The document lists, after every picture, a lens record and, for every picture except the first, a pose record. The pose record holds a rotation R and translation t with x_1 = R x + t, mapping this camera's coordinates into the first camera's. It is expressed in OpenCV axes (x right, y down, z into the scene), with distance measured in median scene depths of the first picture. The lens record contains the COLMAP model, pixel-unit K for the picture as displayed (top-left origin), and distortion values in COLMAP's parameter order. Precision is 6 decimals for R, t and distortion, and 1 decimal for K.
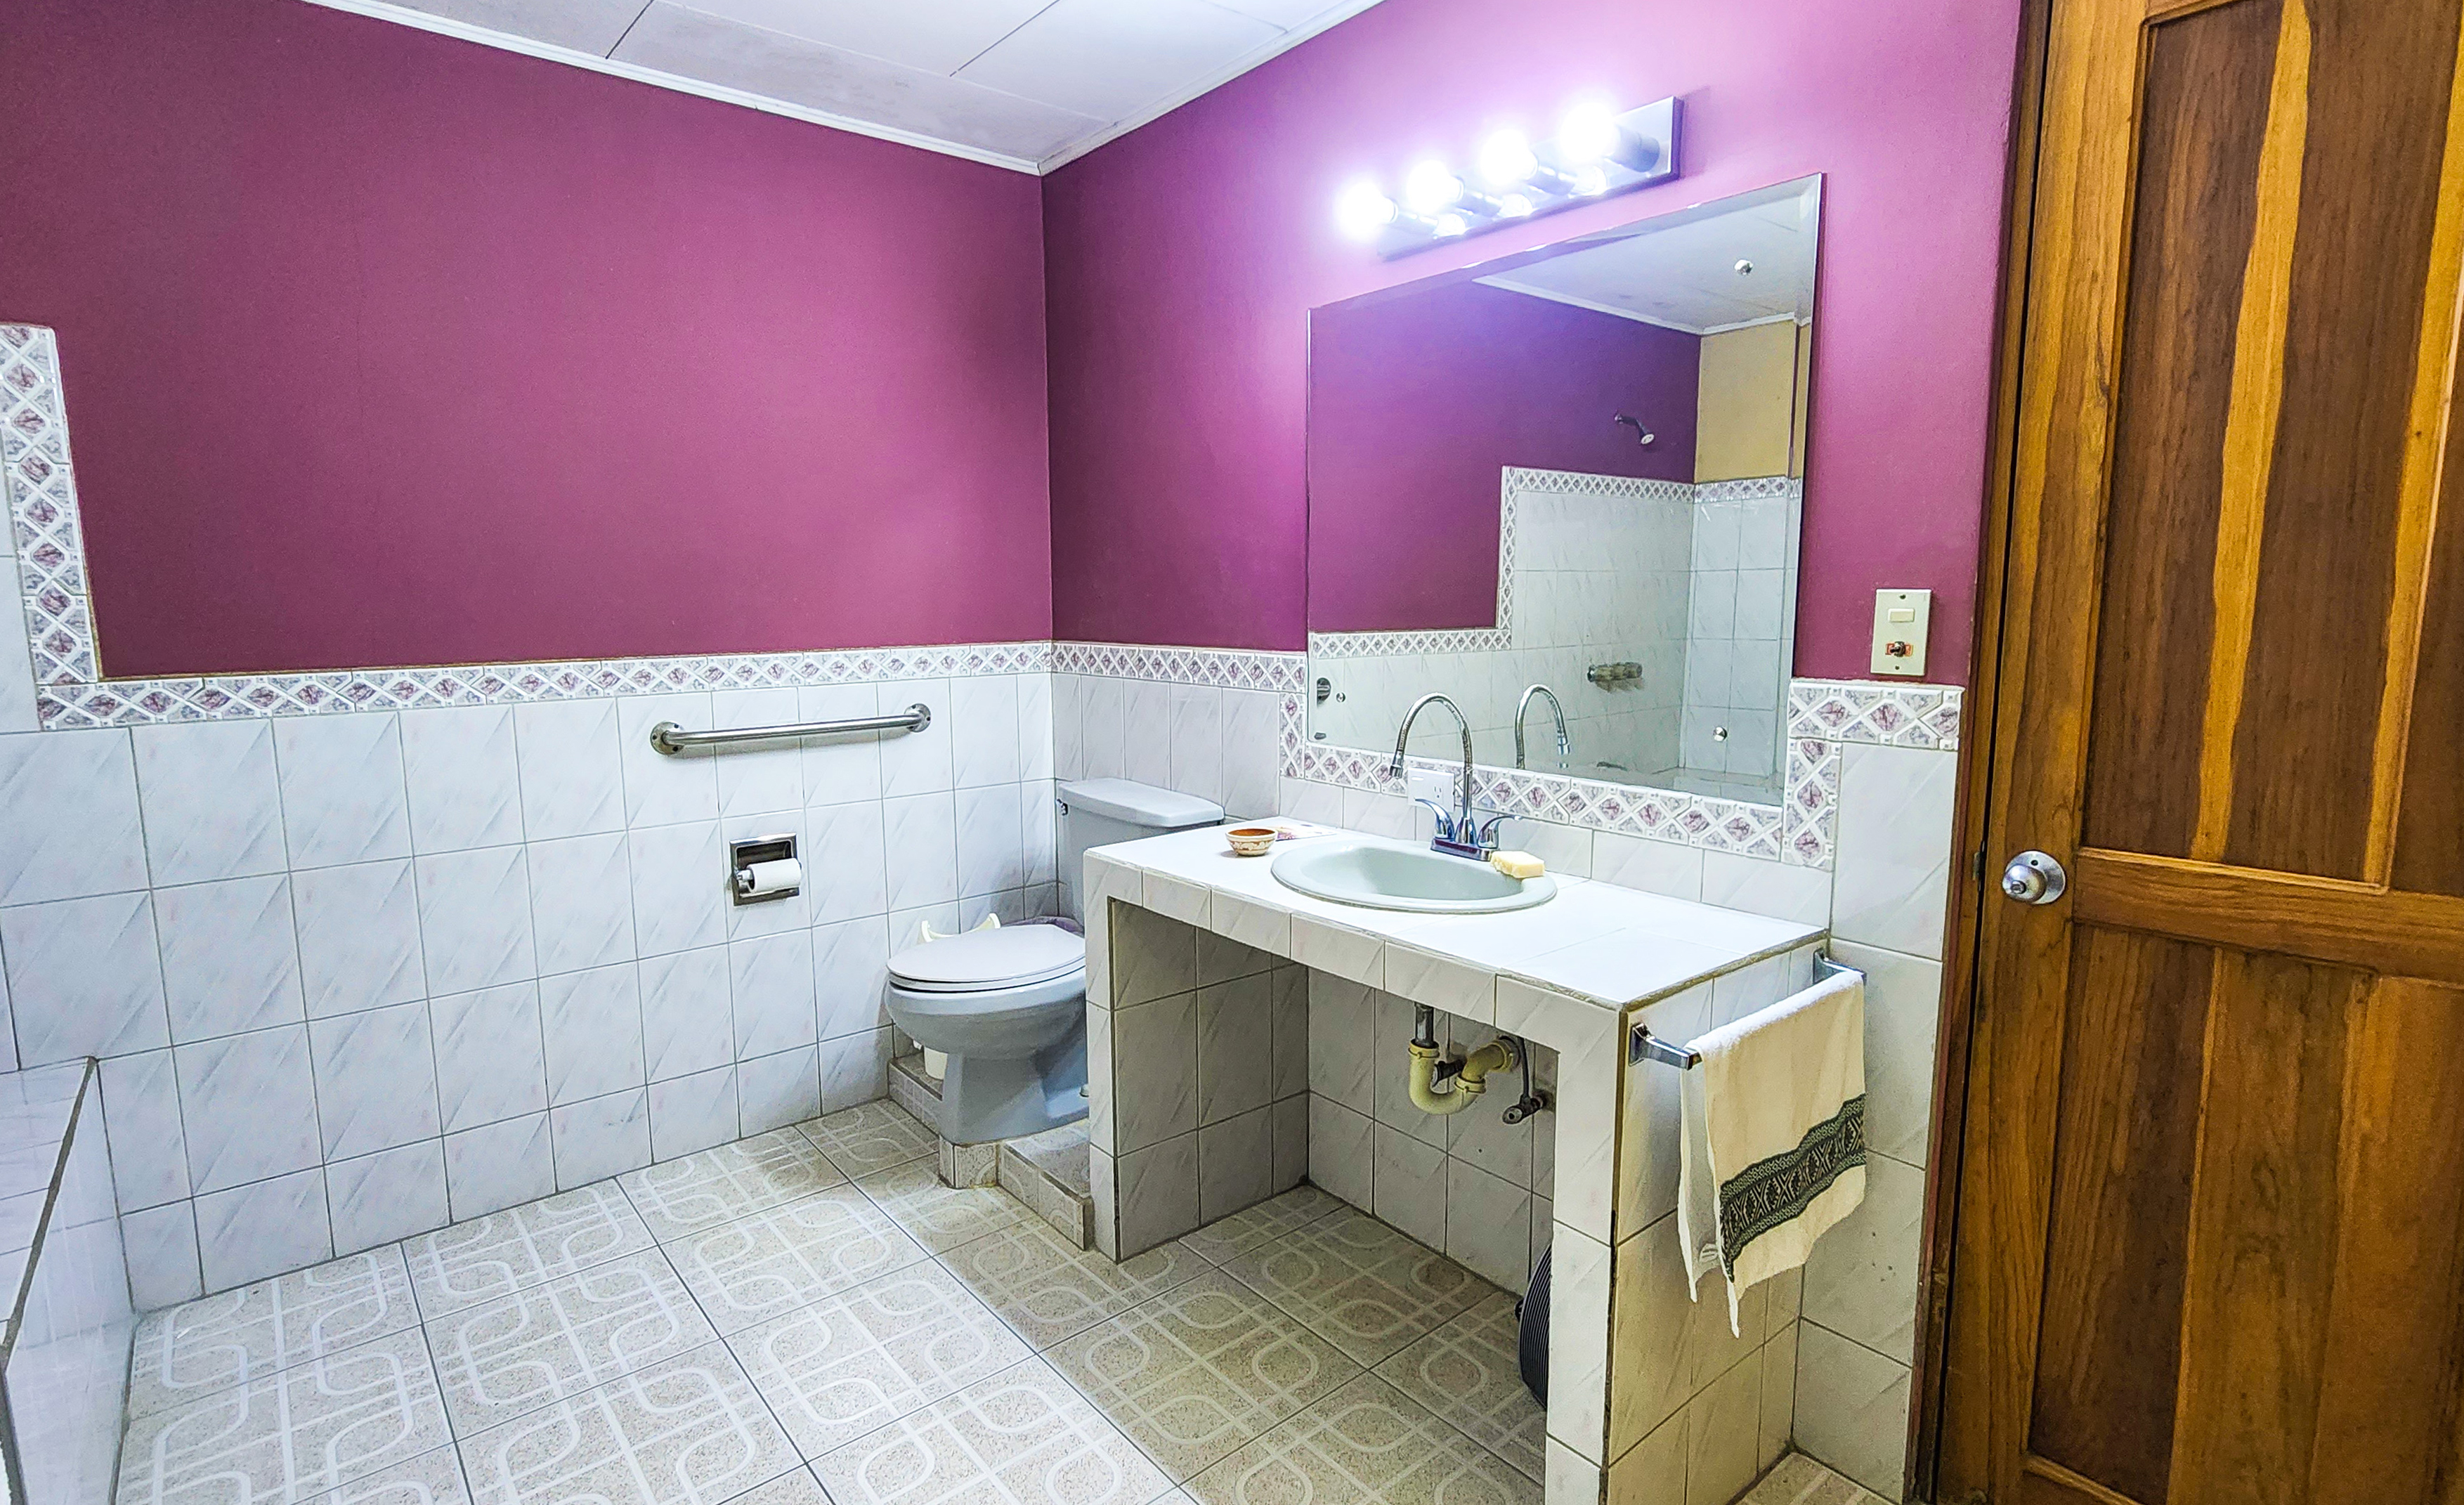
lens RADIAL K [[1212.4, 0, 1232.0], [0, 1212.4, 752.5], [0, 0, 1]] dist [-0.000512, -0.000301]
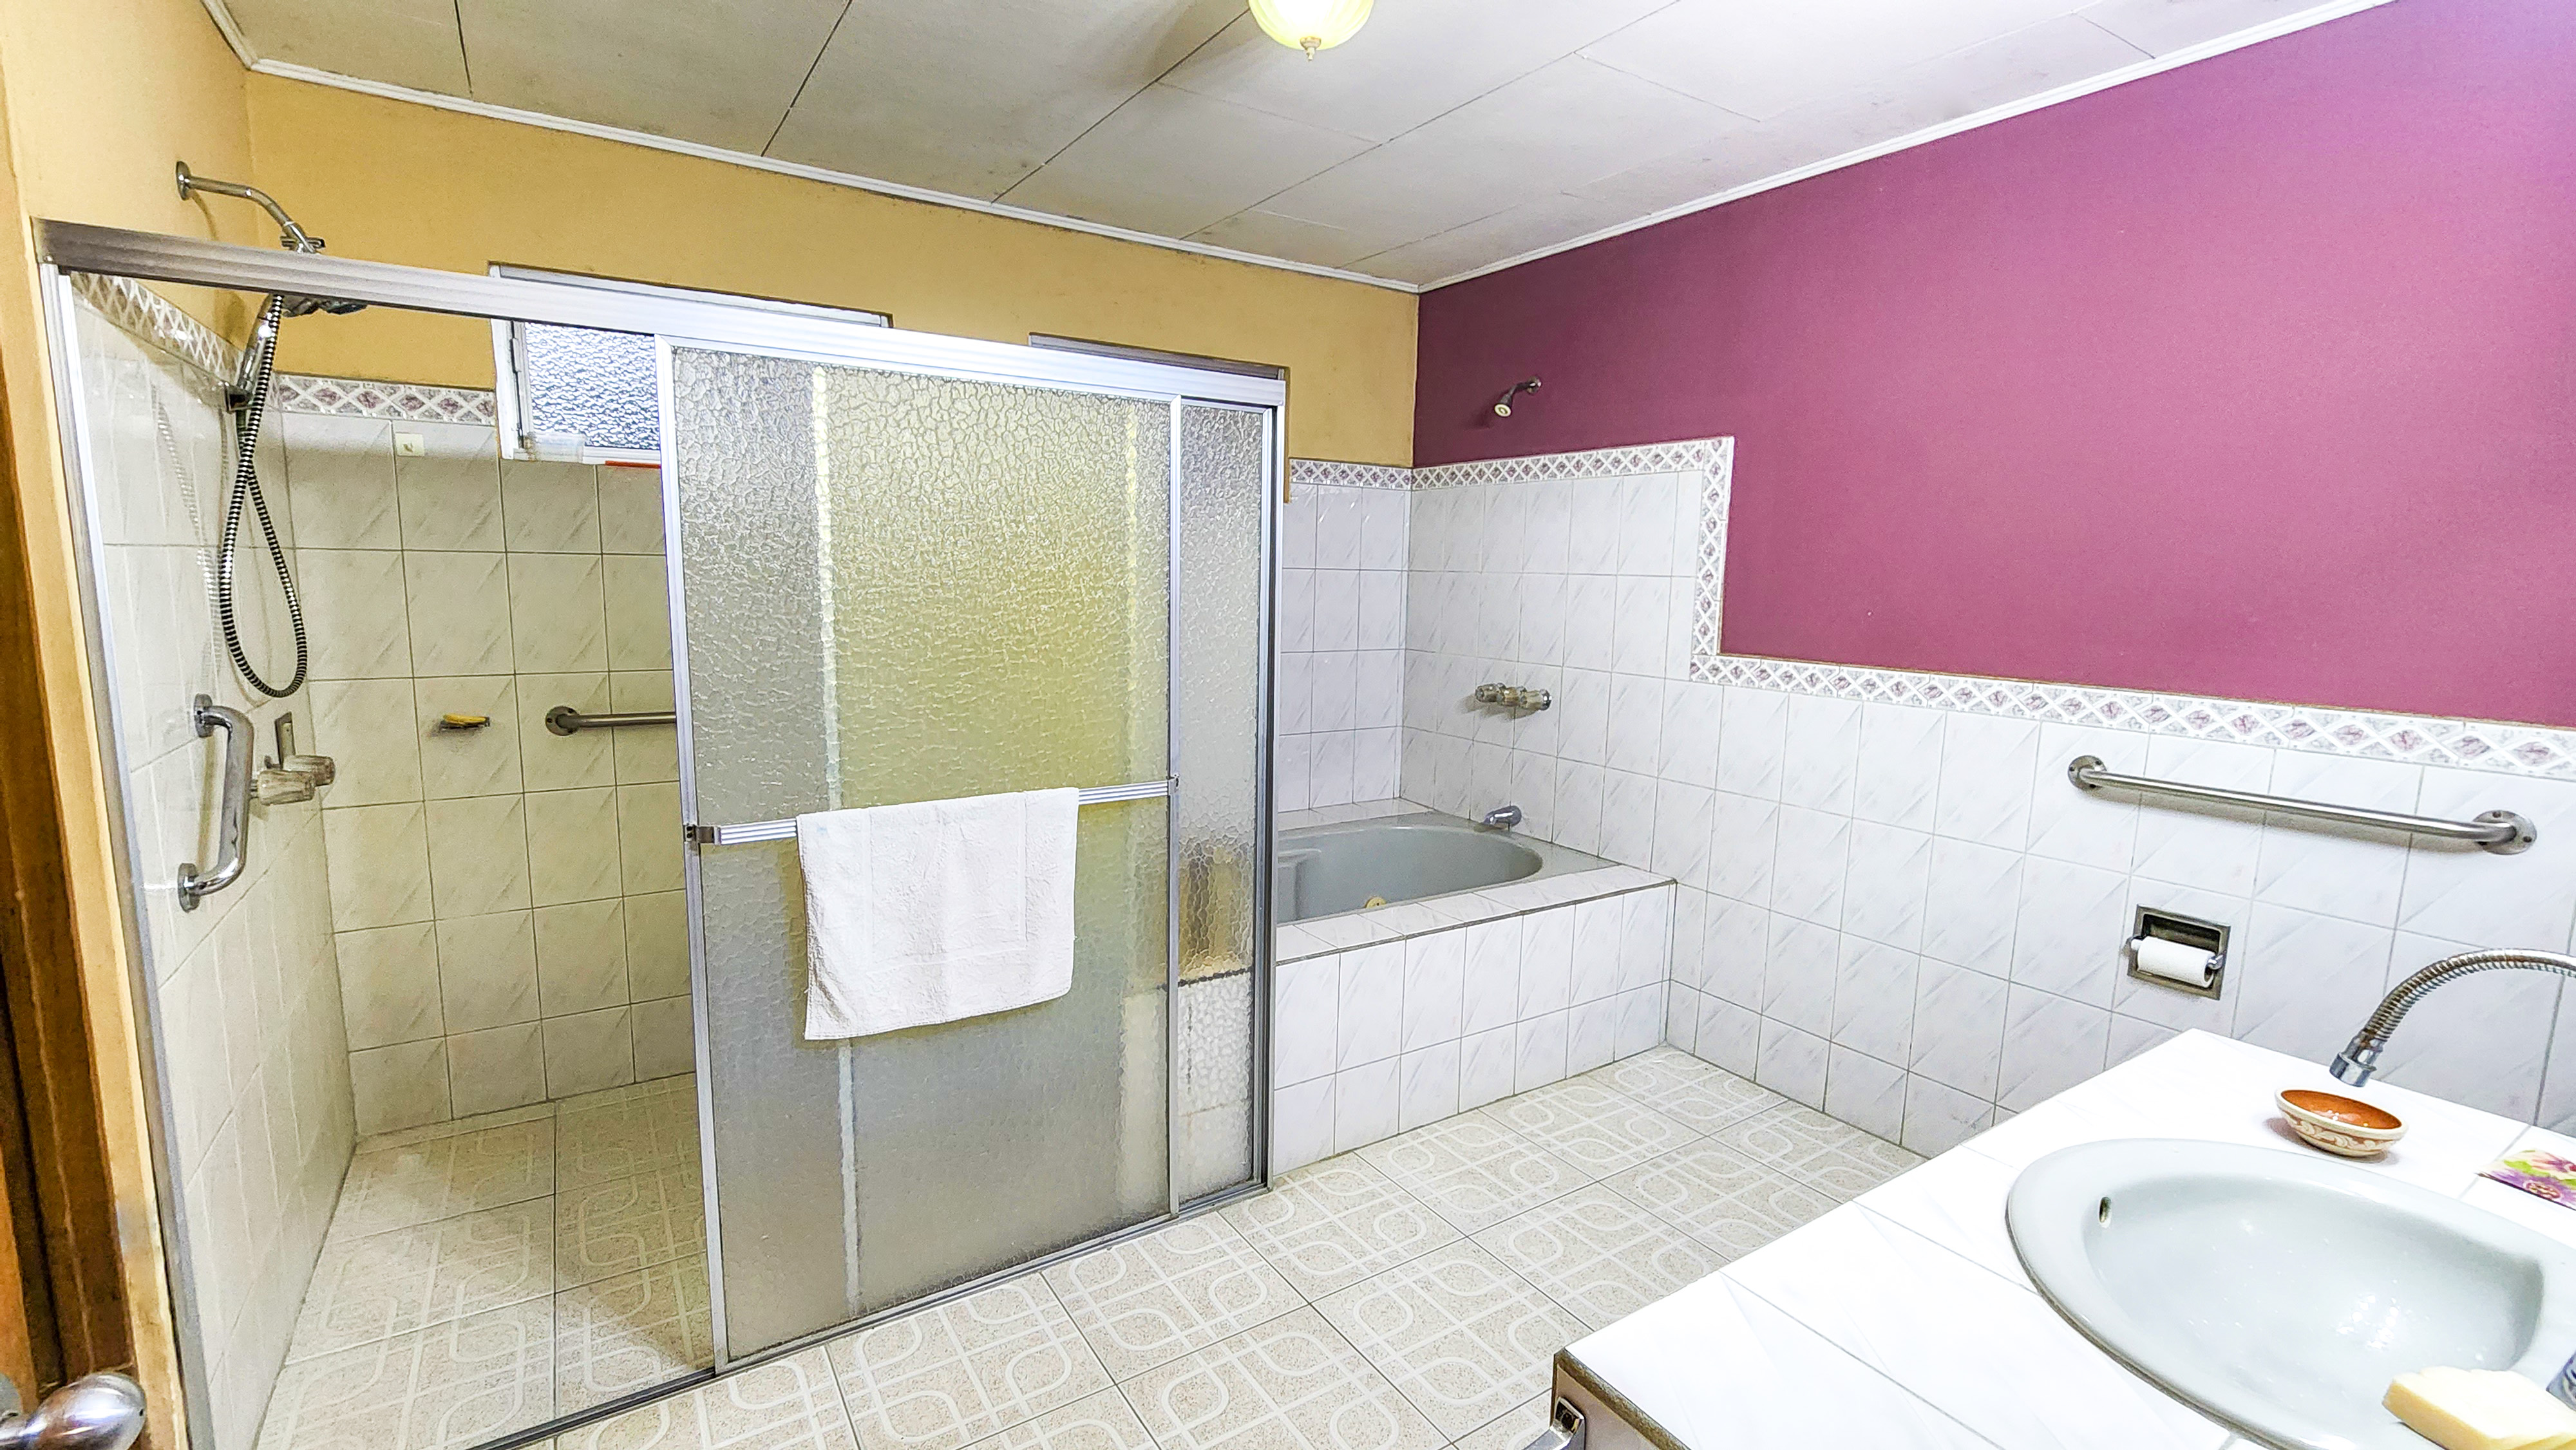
lens RADIAL K [[1112.3, 0, 1288.0], [0, 1112.3, 725.0], [0, 0, 1]] dist [0.000653, 0.000048]
pose [[-0.117237, 0.144741, -0.982500, 0.529153], [-0.155159, 0.974503, 0.162078, -0.107548], [0.980908, 0.171445, -0.091790, 0.539025]]
